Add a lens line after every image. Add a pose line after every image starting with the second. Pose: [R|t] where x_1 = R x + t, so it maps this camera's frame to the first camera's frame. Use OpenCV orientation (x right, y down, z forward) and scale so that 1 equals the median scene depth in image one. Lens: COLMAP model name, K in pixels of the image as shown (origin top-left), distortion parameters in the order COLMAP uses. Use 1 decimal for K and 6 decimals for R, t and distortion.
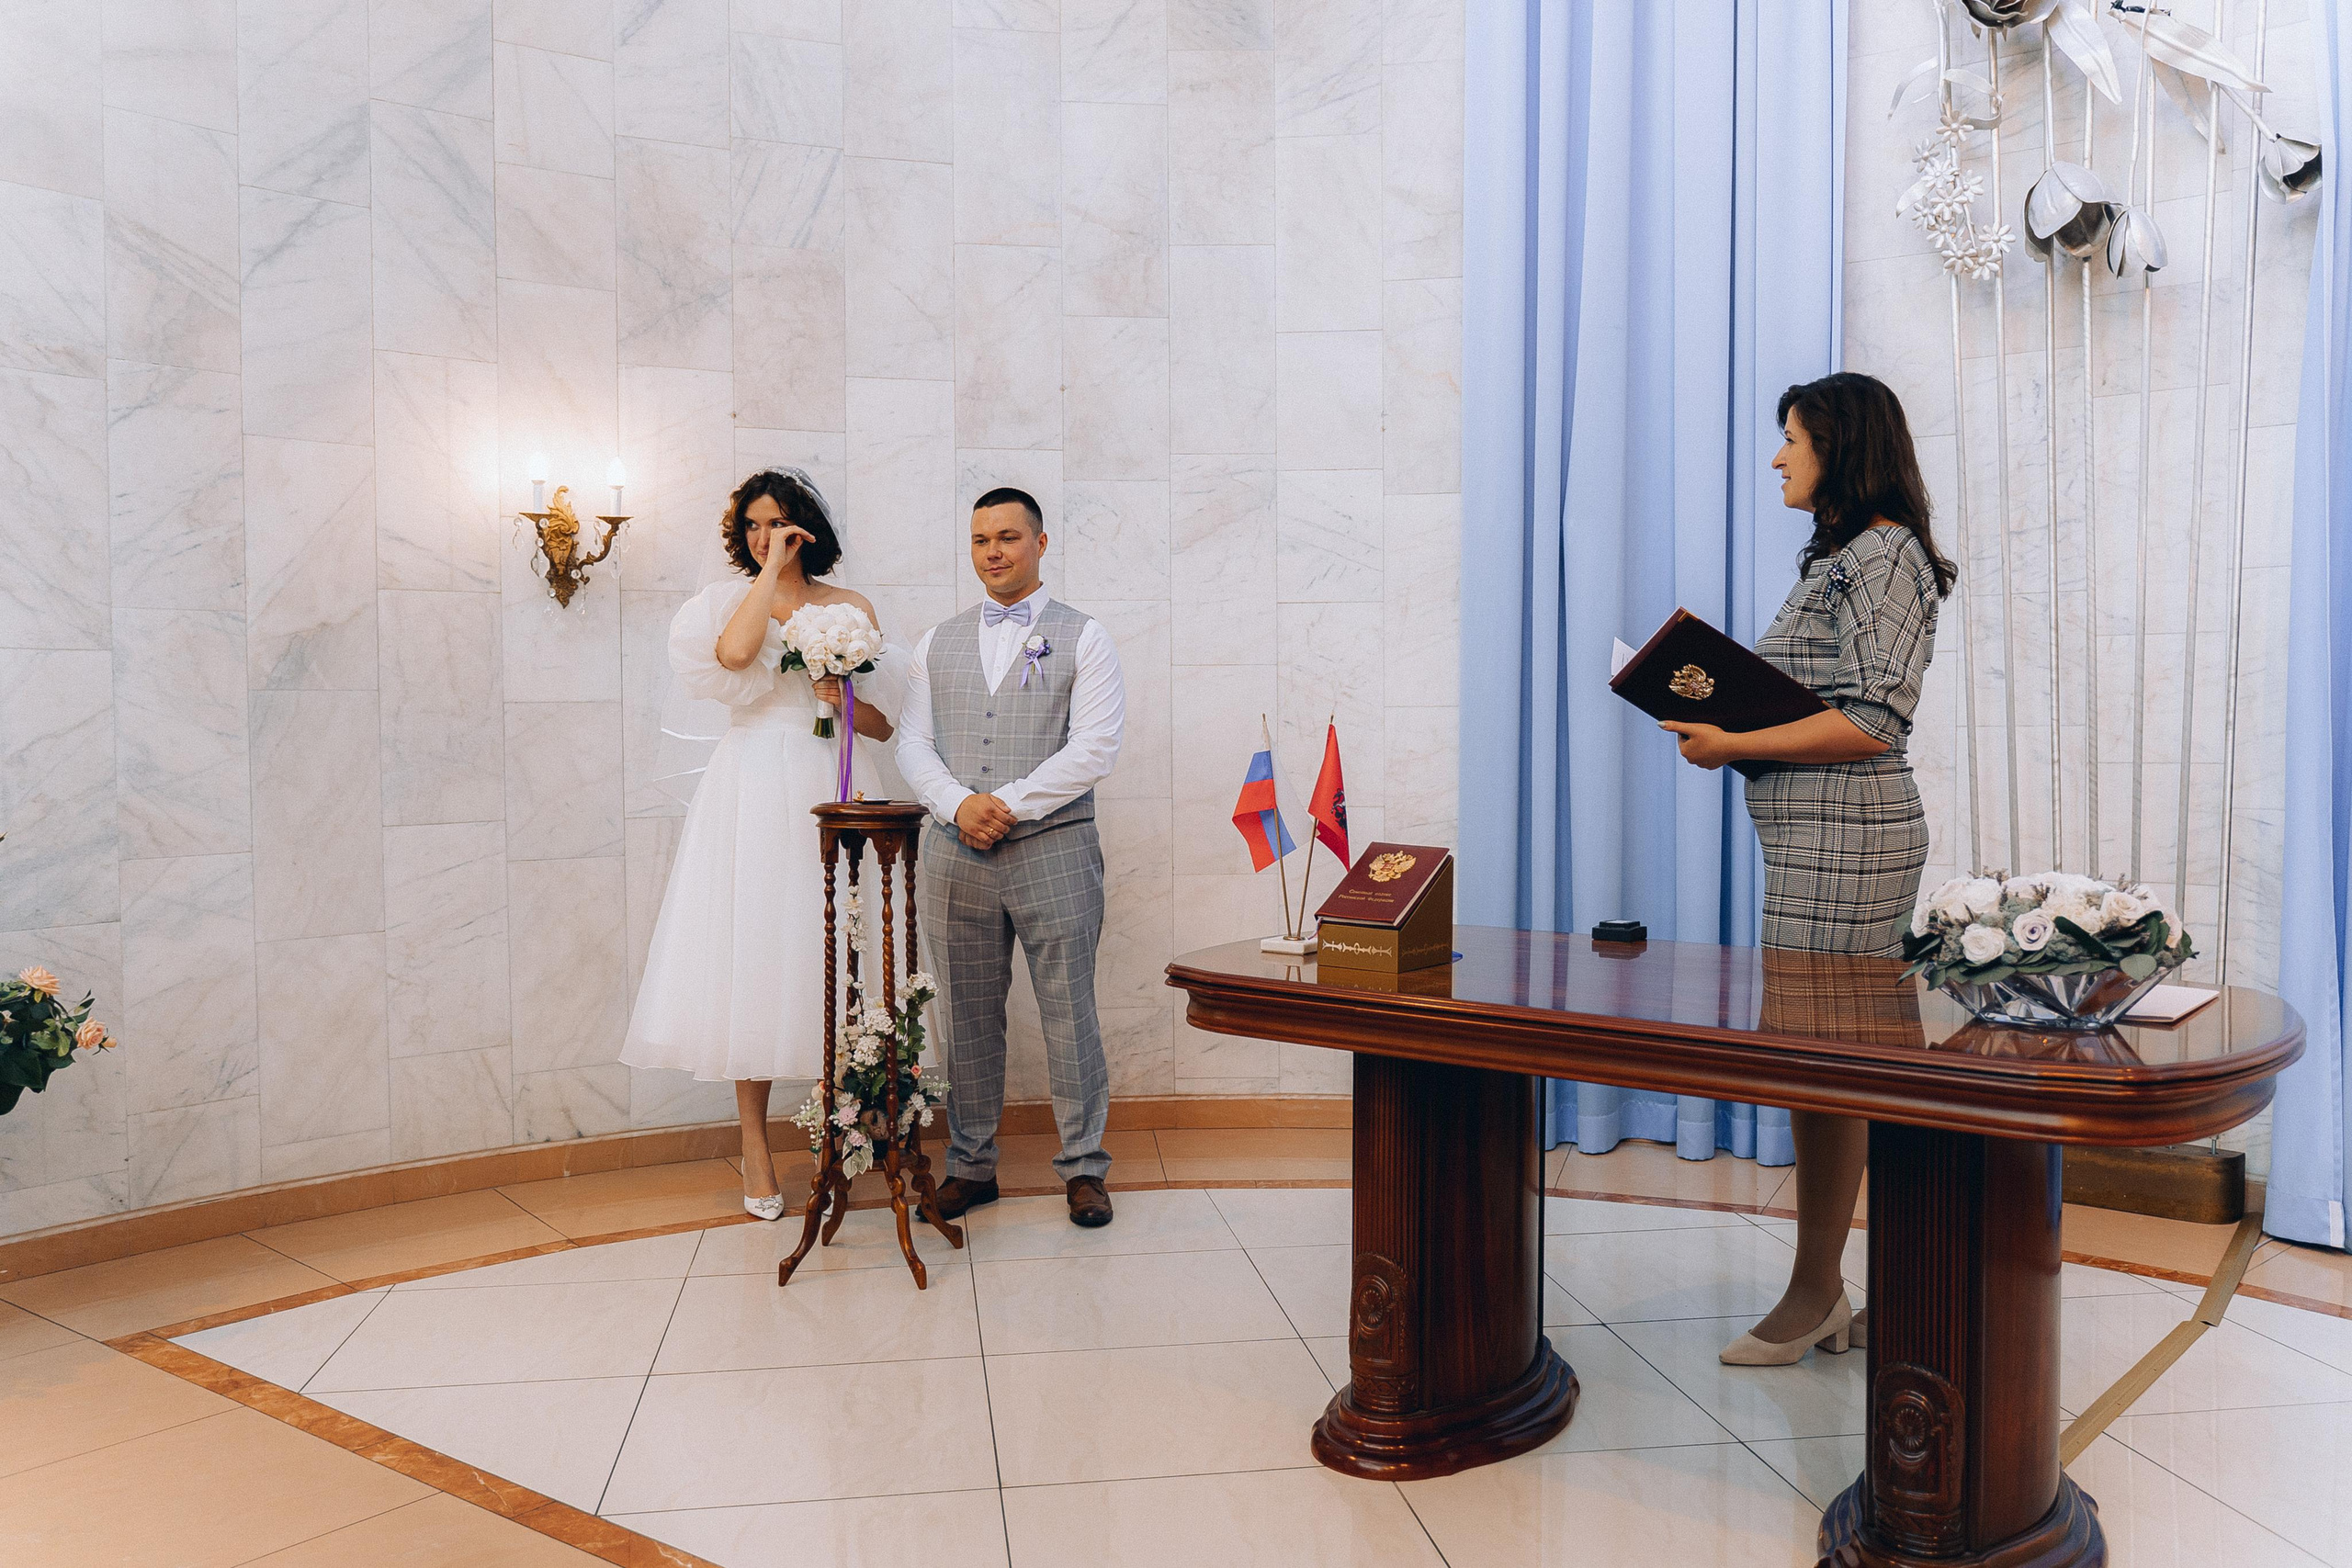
lens RADIAL K [[1888.6, 0, 1174.8], [0, 1888.6, 778.3], [0, 0, 1]] dist [-0.018079, -0.004844]
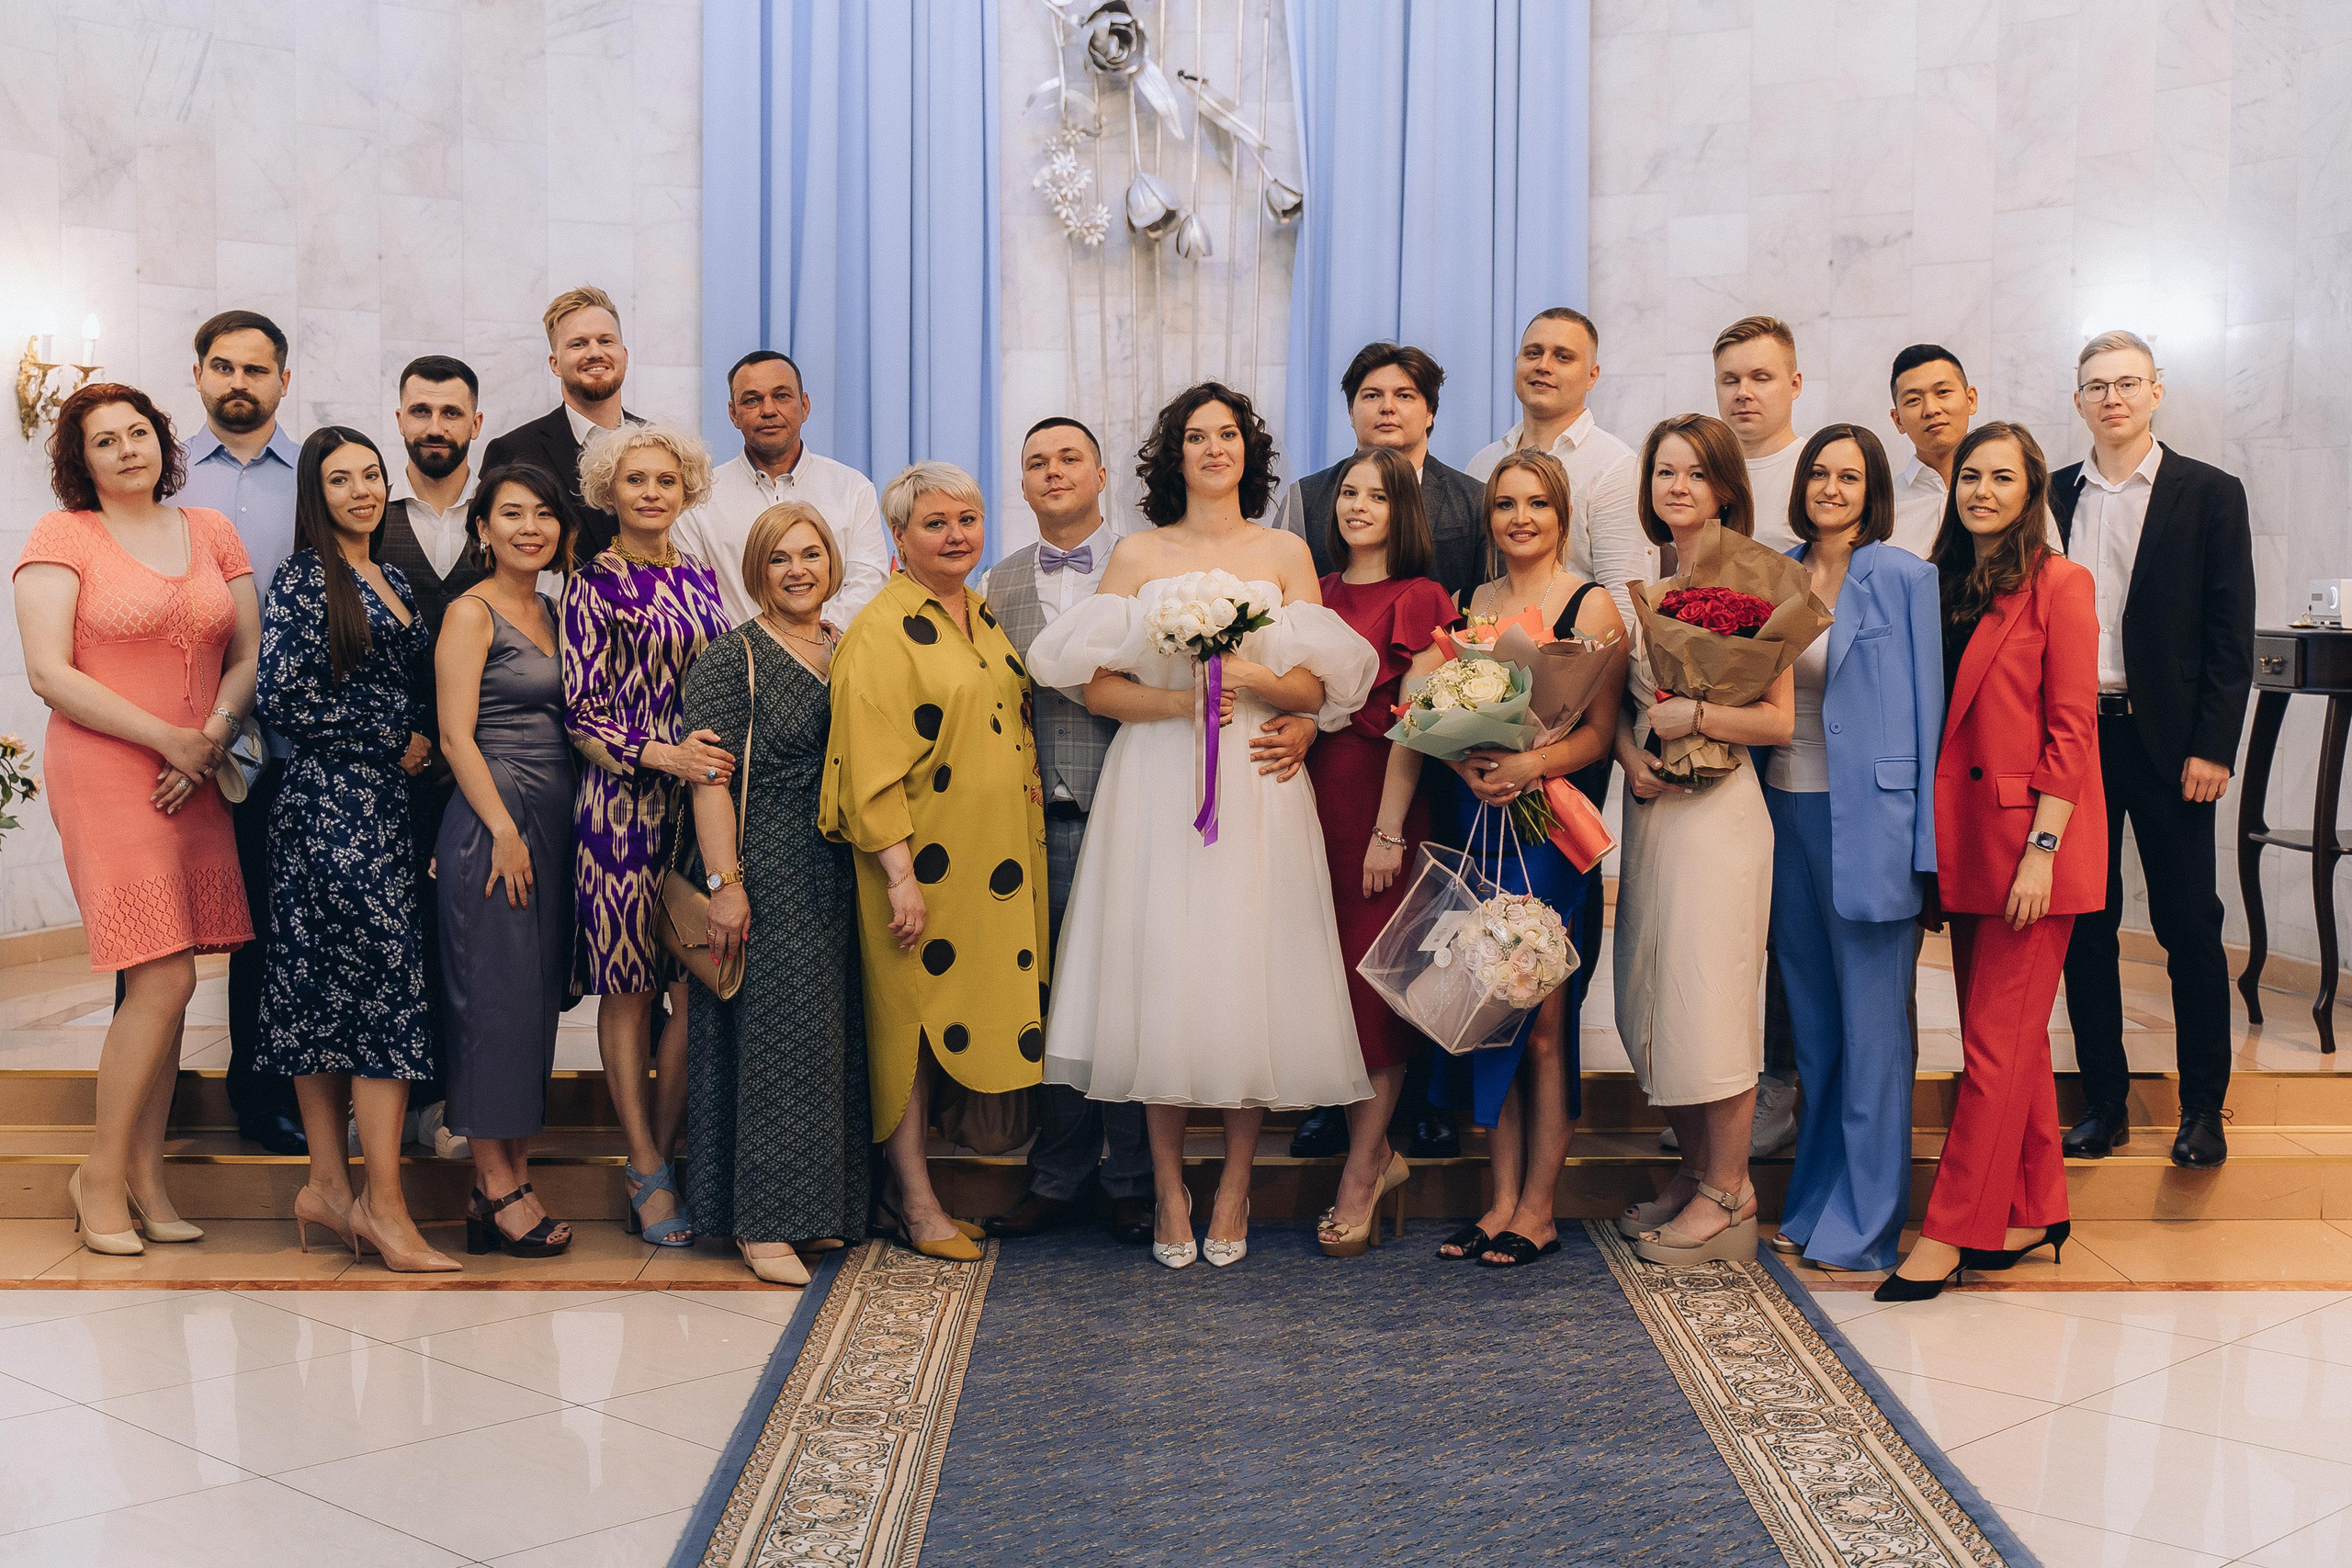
lens RADIAL K [[3253.6, 0, 1175.5], [0, 3253.6, 785.1], [0, 0, 1]] dist [0.045589, 0.000000]
pose [[0.786225, -0.041417, 0.616551, -0.967690], [0.013761, 0.998677, 0.049539, 0.022135], [-0.617788, -0.030464, 0.785755, -0.909473]]
